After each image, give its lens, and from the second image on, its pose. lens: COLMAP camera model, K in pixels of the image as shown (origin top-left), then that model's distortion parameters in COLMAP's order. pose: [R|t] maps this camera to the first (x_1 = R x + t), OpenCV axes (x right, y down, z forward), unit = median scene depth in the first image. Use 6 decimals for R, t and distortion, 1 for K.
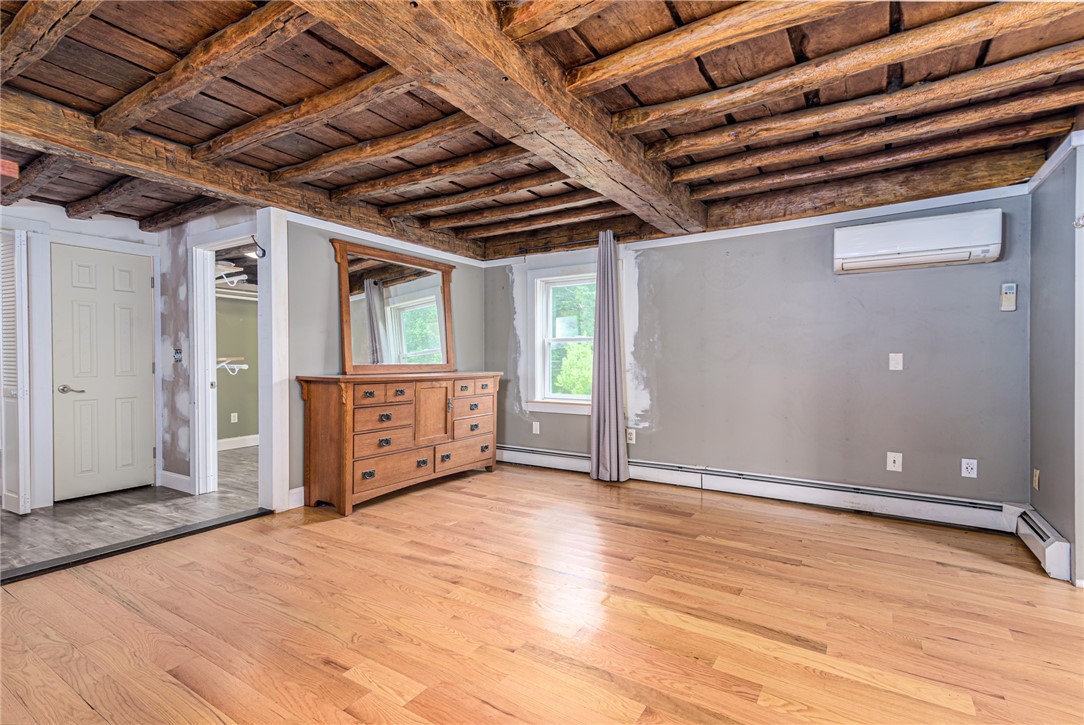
lens RADIAL K [[506.8, 0, 534.9], [0, 506.8, 362.5], [0, 0, 1]] dist [0.020245, -0.000045]
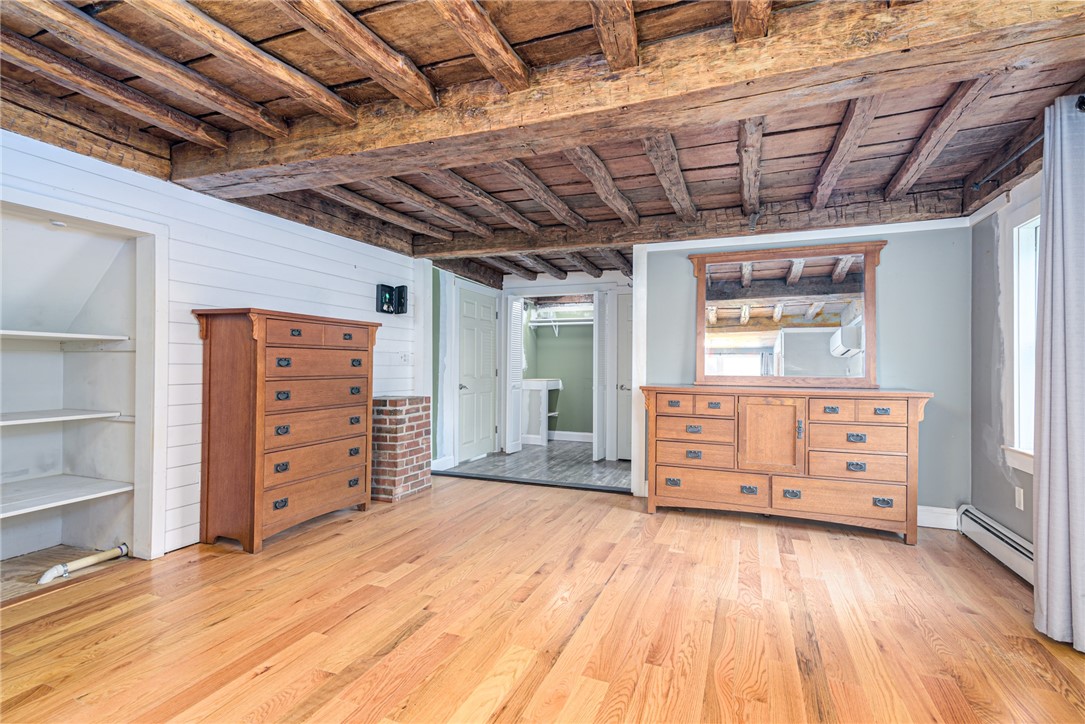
lens RADIAL K [[507.2, 0, 538.0], [0, 507.2, 362.5], [0, 0, 1]] dist [0.020245, -0.000045]
pose [[0.195273, -0.003186, -0.980744, 0.636637], [-0.013653, 0.999889, -0.005967, -0.011302], [0.980654, 0.014555, 0.195208, 0.536228]]
